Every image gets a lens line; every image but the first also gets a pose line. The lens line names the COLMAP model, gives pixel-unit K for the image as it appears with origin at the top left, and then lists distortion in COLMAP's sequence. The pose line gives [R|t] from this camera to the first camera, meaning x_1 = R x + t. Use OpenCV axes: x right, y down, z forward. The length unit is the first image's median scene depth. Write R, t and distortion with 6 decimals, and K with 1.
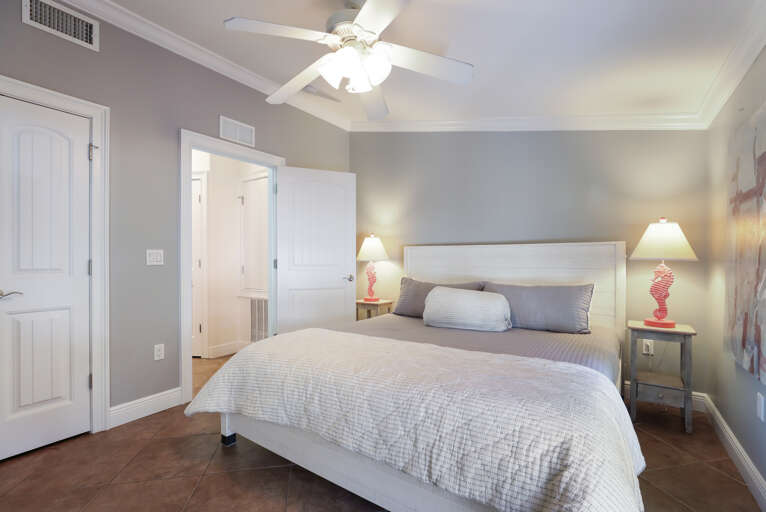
lens RADIAL K [[356.1, 0, 384.3], [0, 356.1, 257.7], [0, 0, 1]] dist [0.001643, 0.000524]
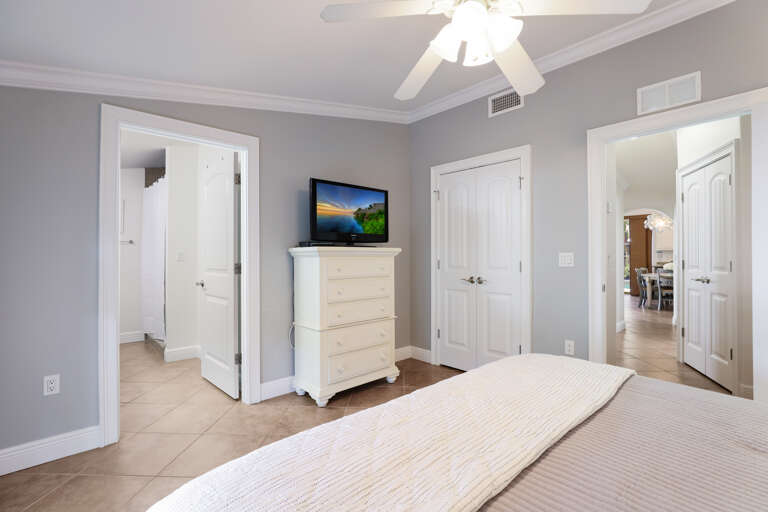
lens RADIAL K [[357.0, 0, 406.8], [0, 357.0, 258.1], [0, 0, 1]] dist [0.001643, 0.000524]
pose [[-0.181811, -0.015040, -0.983218, 0.532772], [-0.008923, 0.999867, -0.013644, 0.014300], [0.983293, 0.006293, -0.181921, 0.731045]]
